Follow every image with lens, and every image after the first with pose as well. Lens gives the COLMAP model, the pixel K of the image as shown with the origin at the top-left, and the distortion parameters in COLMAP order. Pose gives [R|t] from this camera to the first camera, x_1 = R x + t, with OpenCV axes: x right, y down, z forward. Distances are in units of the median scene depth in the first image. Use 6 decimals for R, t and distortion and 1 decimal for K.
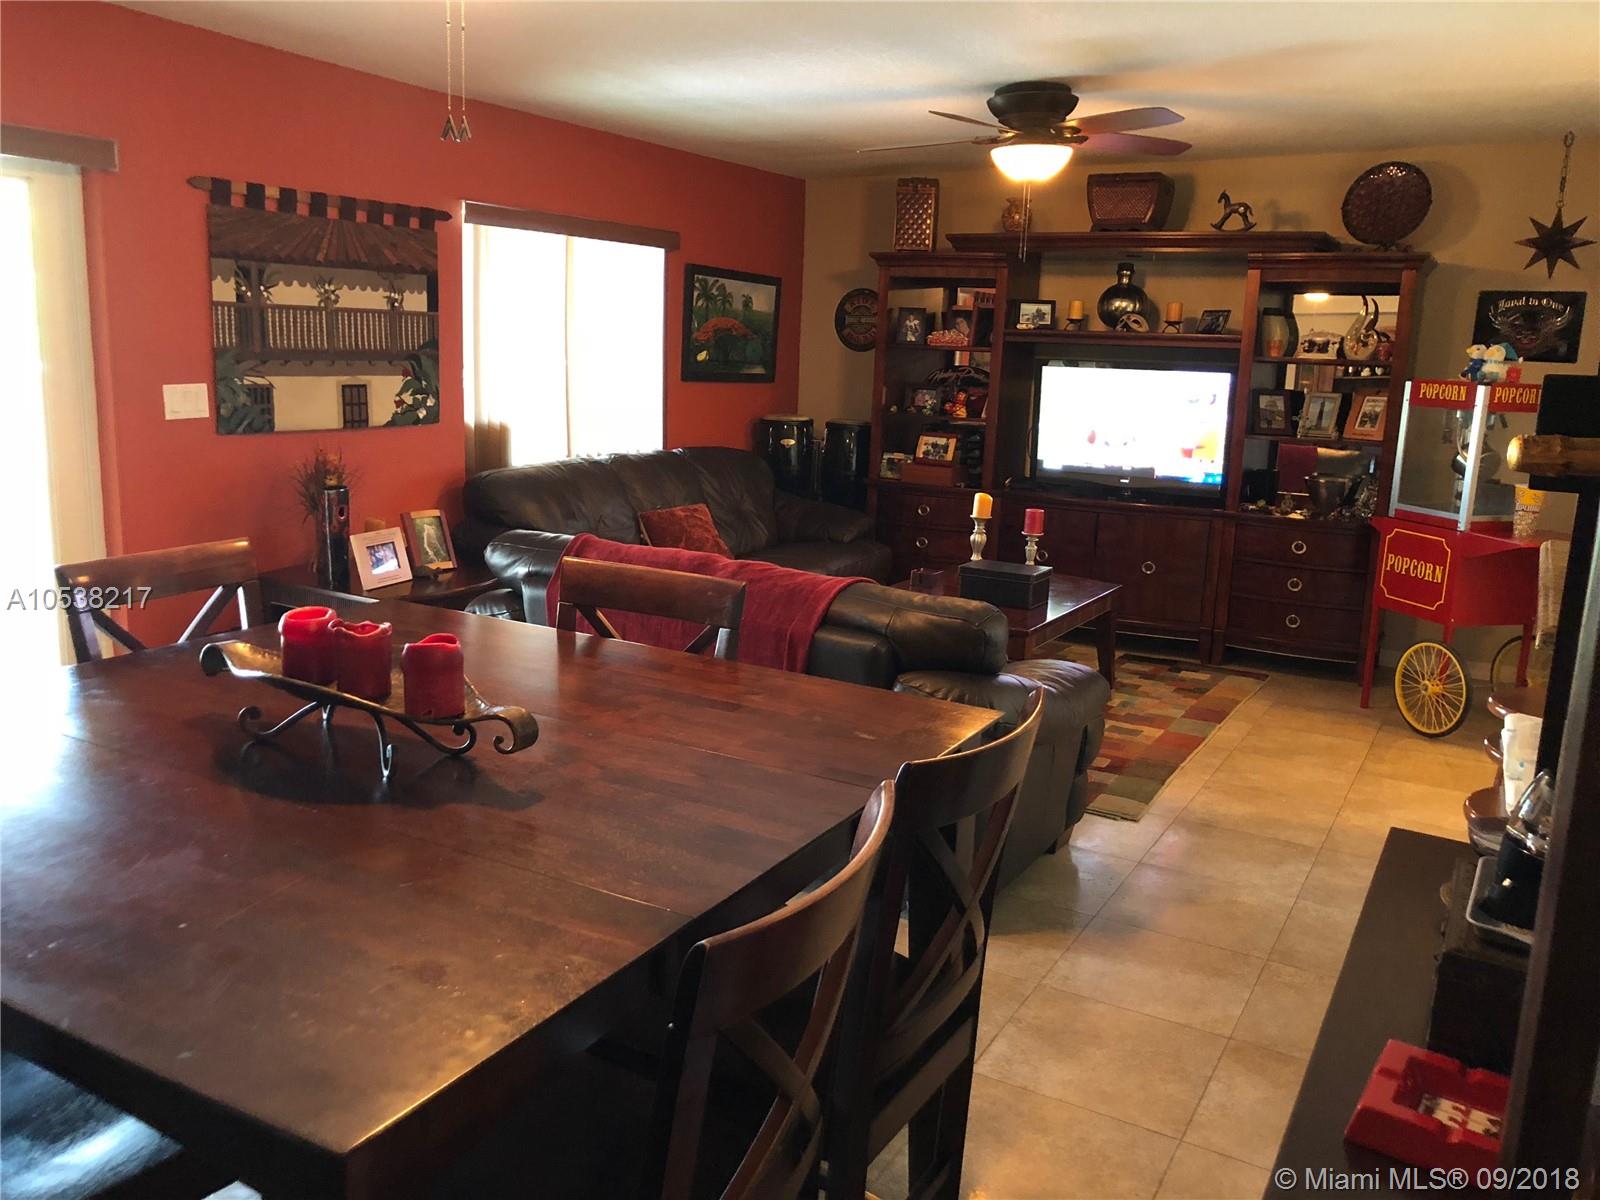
lens RADIAL K [[1315.3, 0, 796.6], [0, 1315.3, 599.5], [0, 0, 1]] dist [-0.003931, -0.008647]
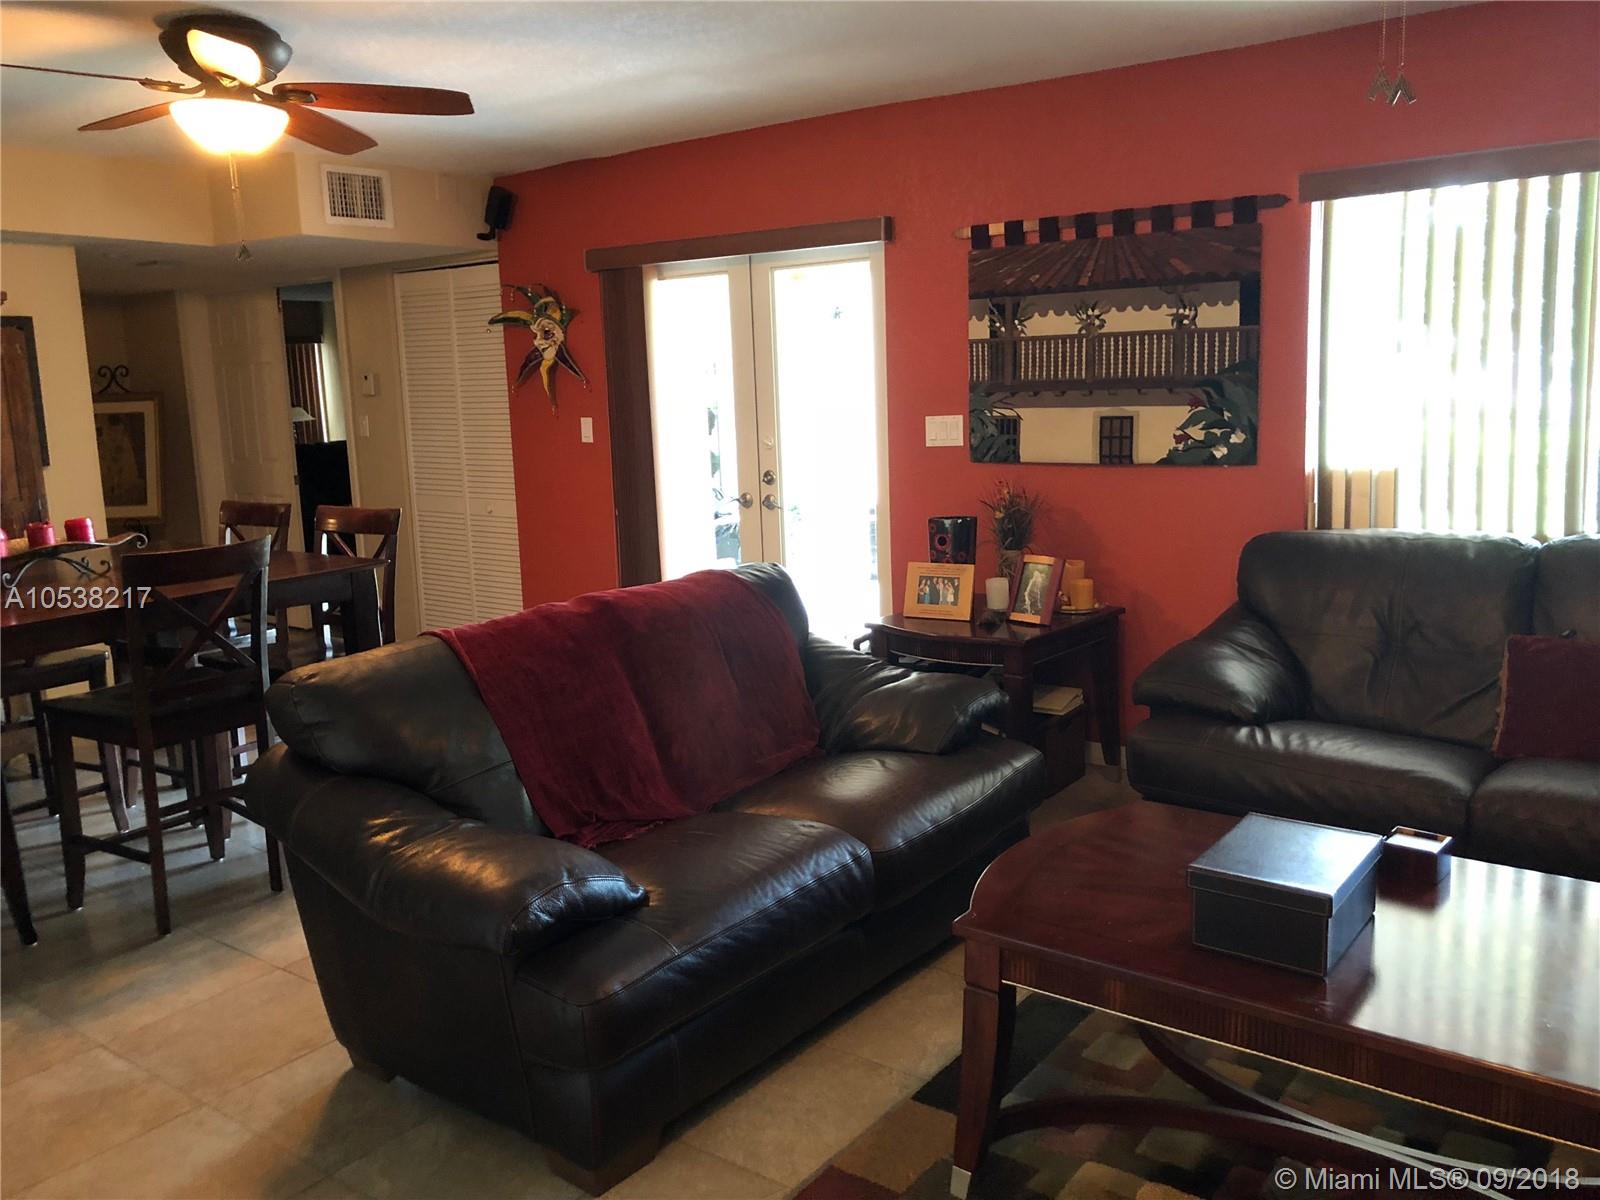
lens RADIAL K [[1315.3, 0, 798.9], [0, 1315.3, 599.0], [0, 0, 1]] dist [-0.003931, -0.008647]
pose [[-0.115104, 0.140045, -0.983432, 0.616323], [-0.159124, 0.974628, 0.157416, -0.153330], [0.980526, 0.174606, -0.089899, 0.916750]]
